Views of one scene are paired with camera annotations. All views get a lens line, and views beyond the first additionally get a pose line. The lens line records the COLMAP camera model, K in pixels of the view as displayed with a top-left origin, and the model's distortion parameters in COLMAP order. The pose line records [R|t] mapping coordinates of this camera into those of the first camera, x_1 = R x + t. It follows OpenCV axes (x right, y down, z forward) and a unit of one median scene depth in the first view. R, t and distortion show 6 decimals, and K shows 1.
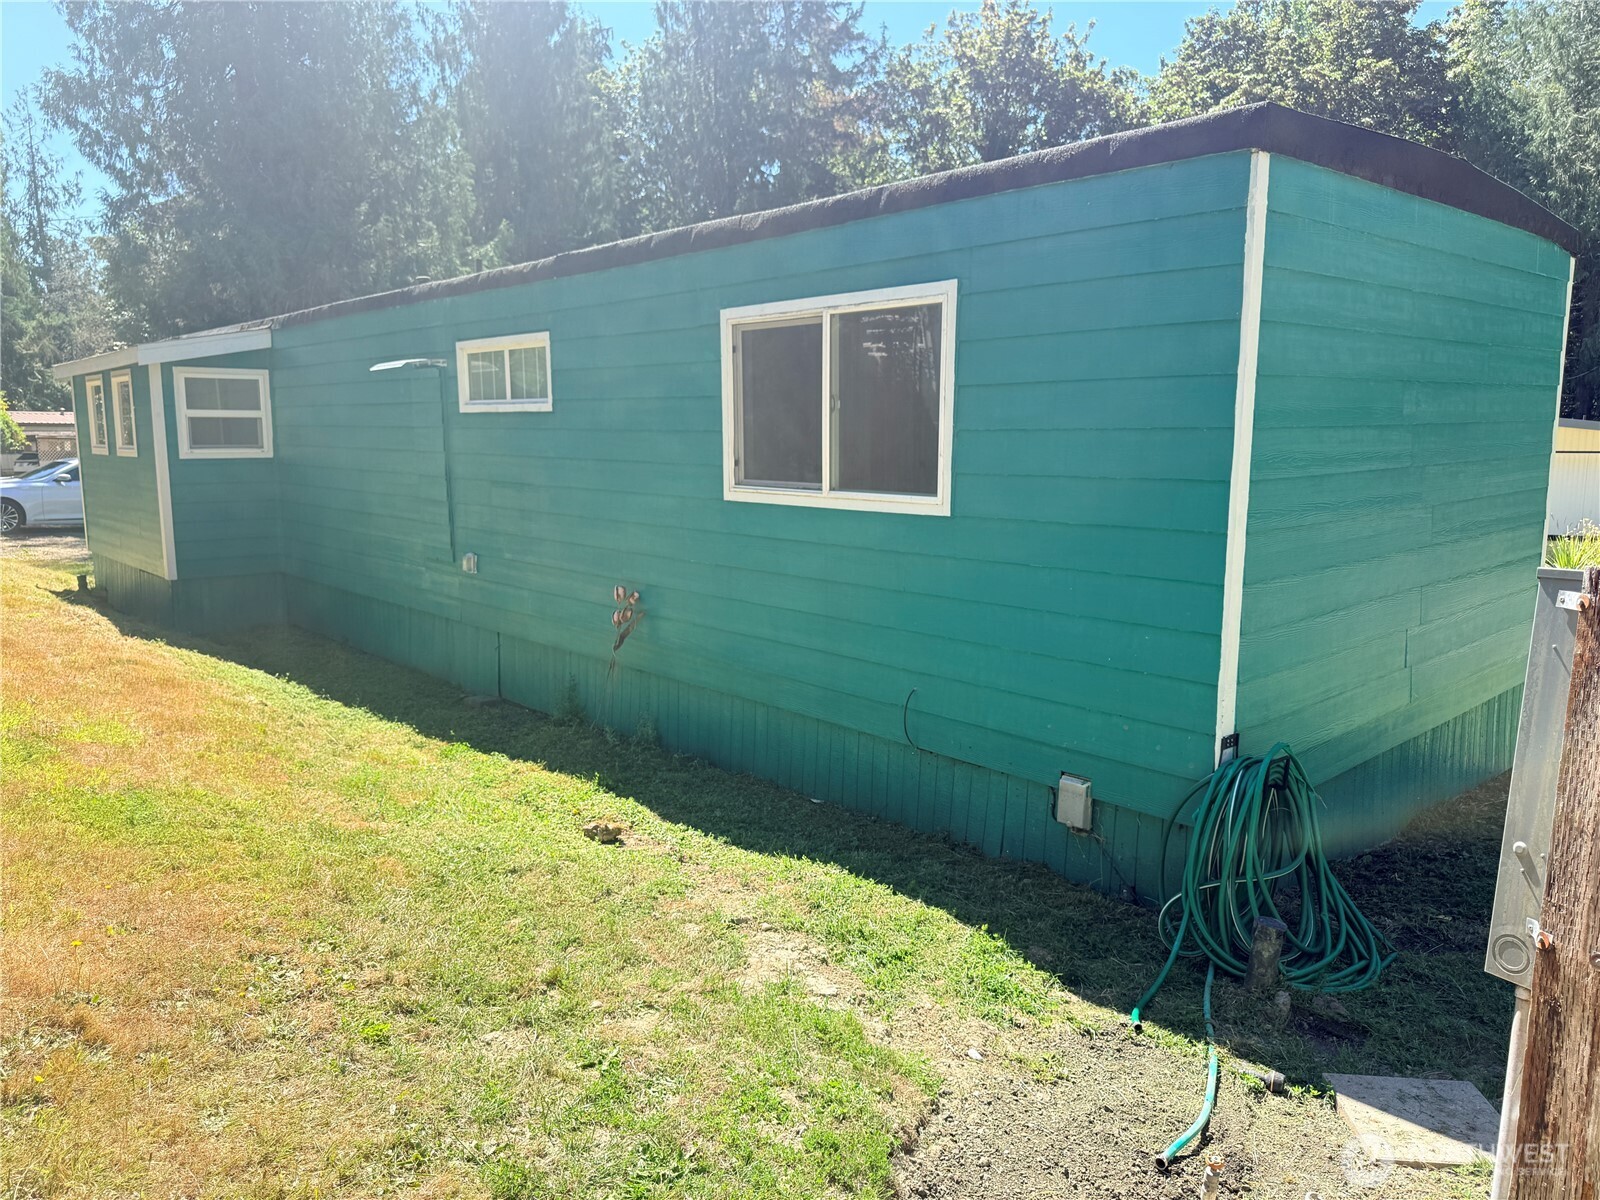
lens RADIAL K [[1115.7, 0, 795.8], [0, 1115.7, 607.3], [0, 0, 1]] dist [0.018495, -0.022834]
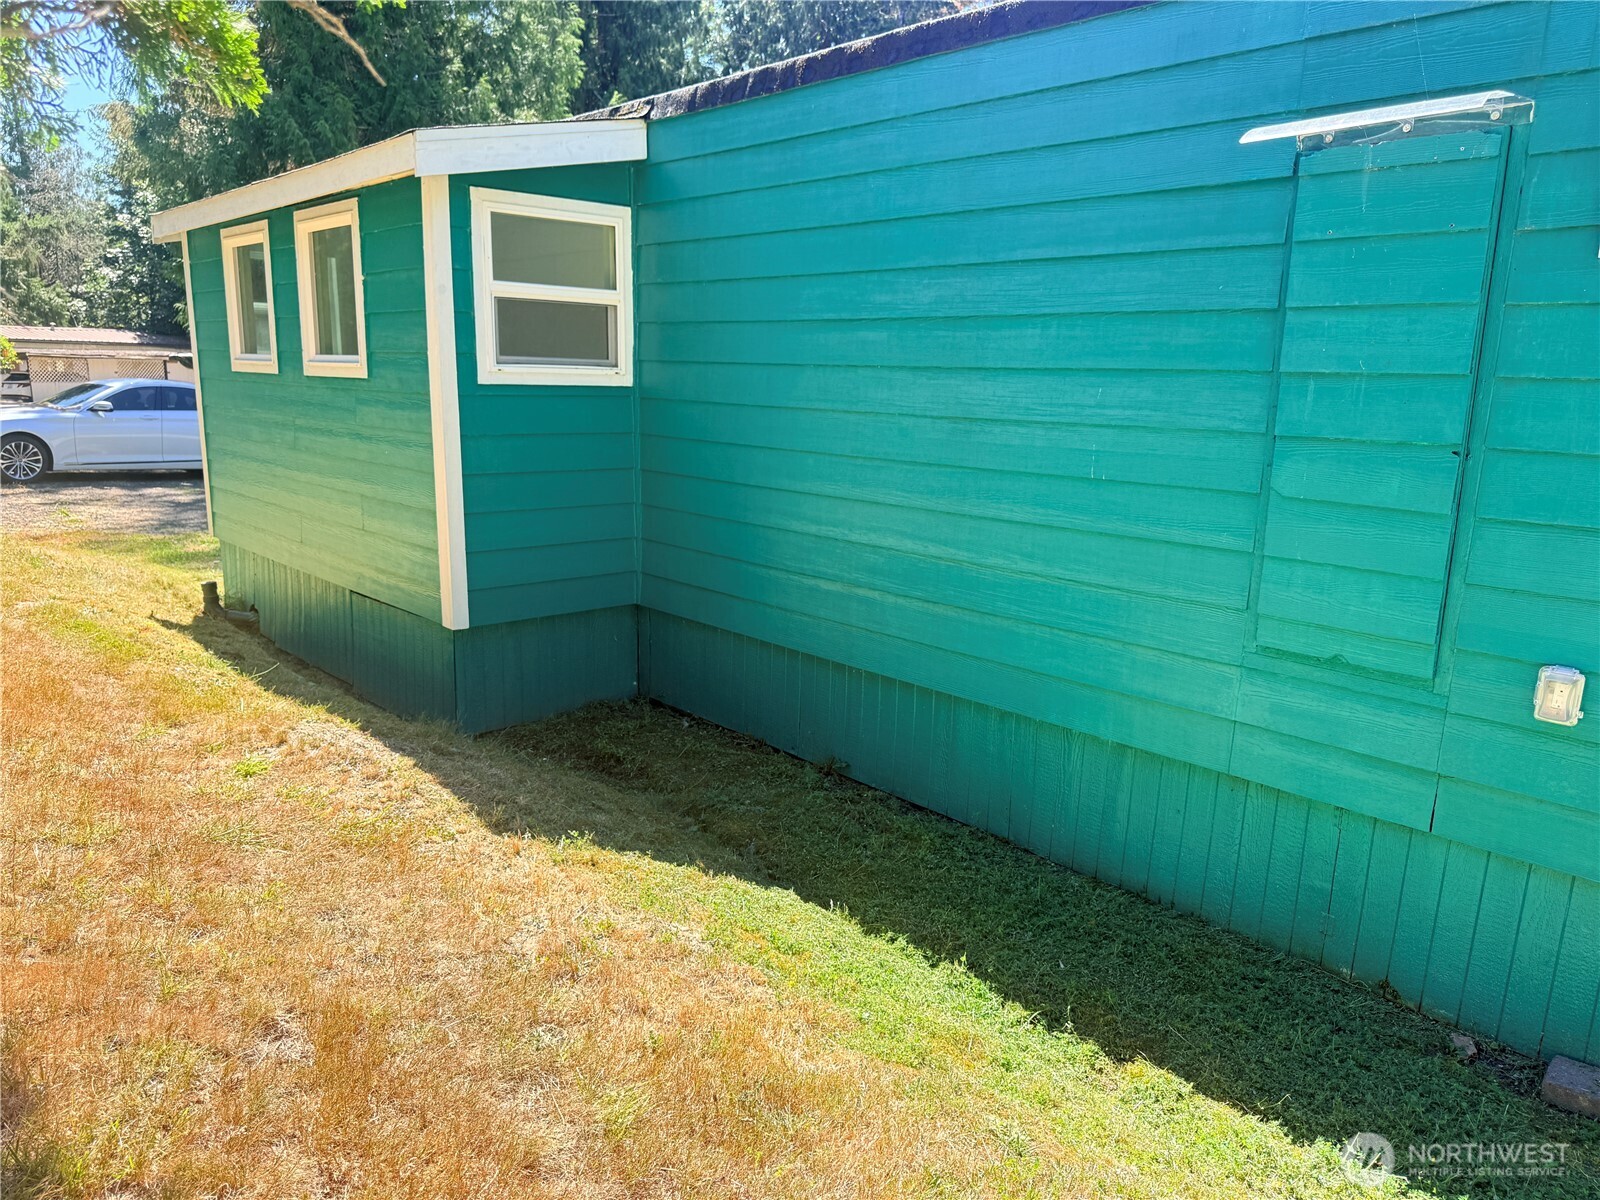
lens RADIAL K [[1105.9, 0, 796.0], [0, 1105.9, 622.9], [0, 0, 1]] dist [0.043646, -0.045983]
pose [[0.999704, 0.018142, 0.016223, -0.225349], [-0.019192, 0.997559, 0.067143, -0.034462], [-0.014966, -0.067435, 0.997611, 0.274093]]
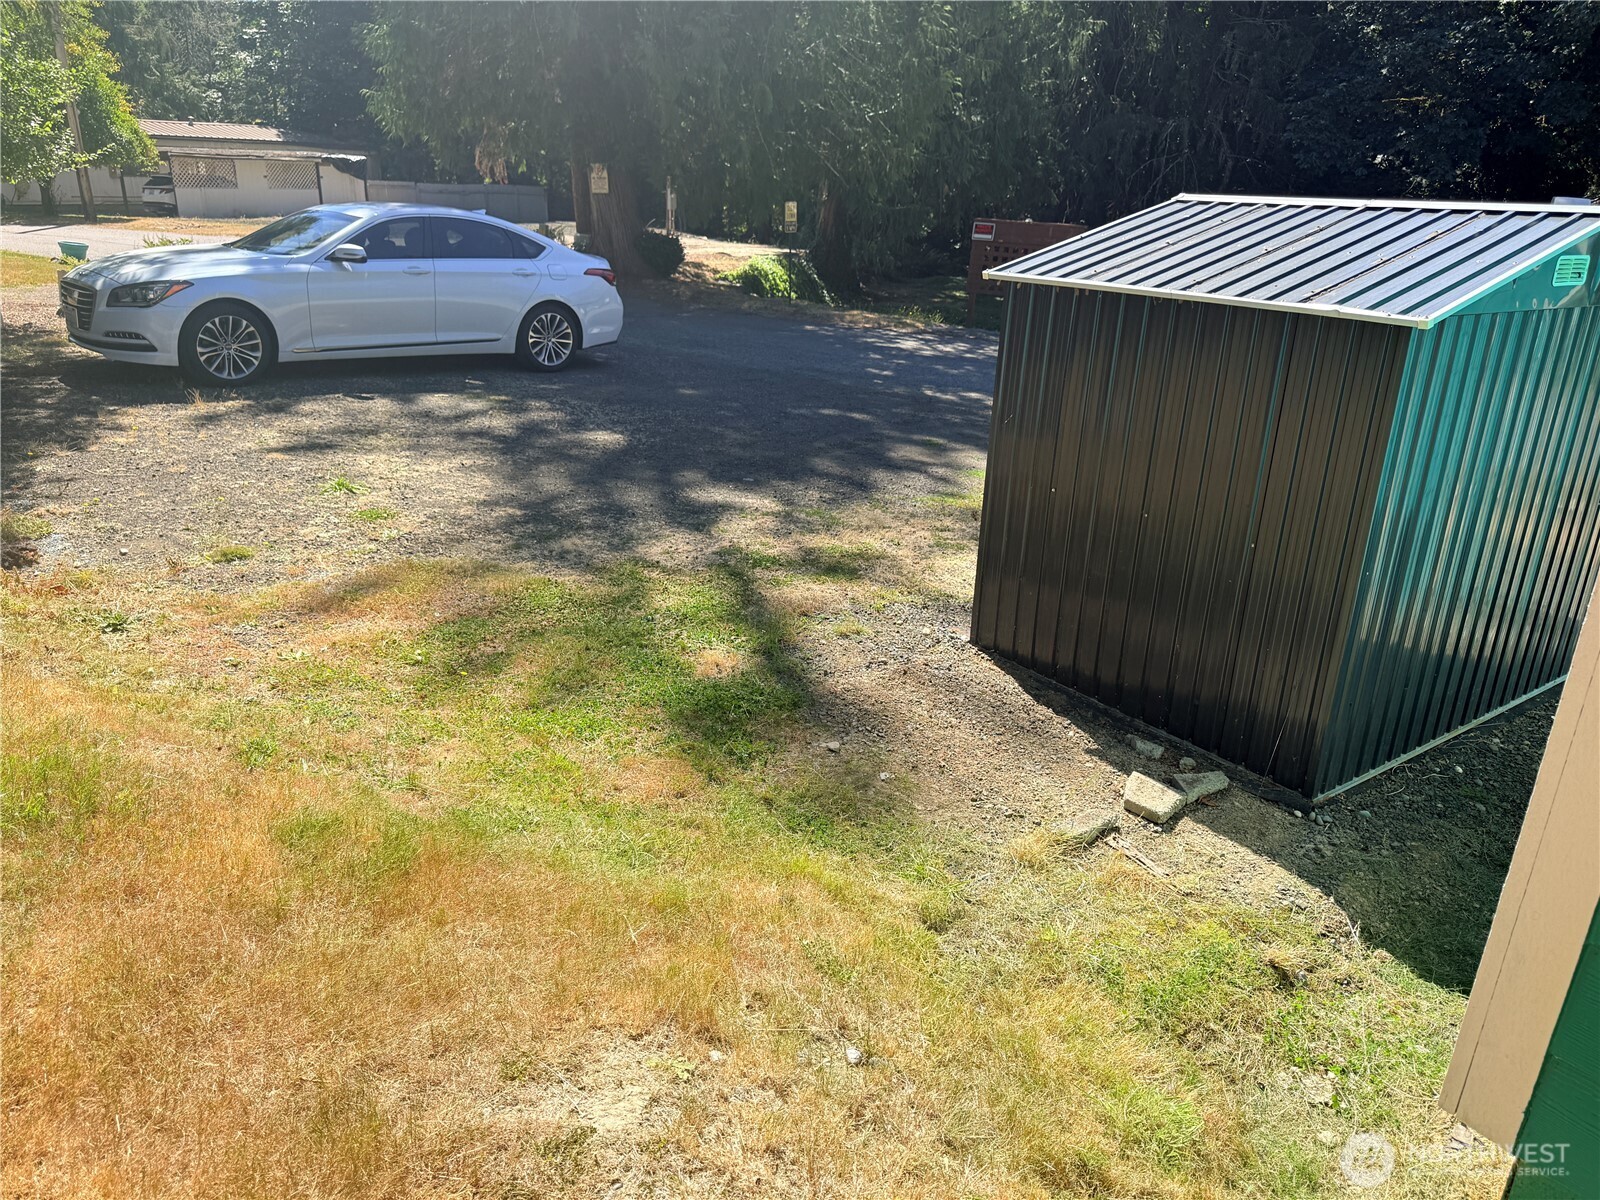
lens RADIAL K [[1115.7, 0, 795.8], [0, 1115.7, 607.3], [0, 0, 1]] dist [0.018495, -0.022834]
pose [[0.995649, 0.063651, -0.068058, -0.474008], [-0.047927, 0.976141, 0.211783, -0.087280], [0.079914, -0.207600, 0.974944, 0.599219]]
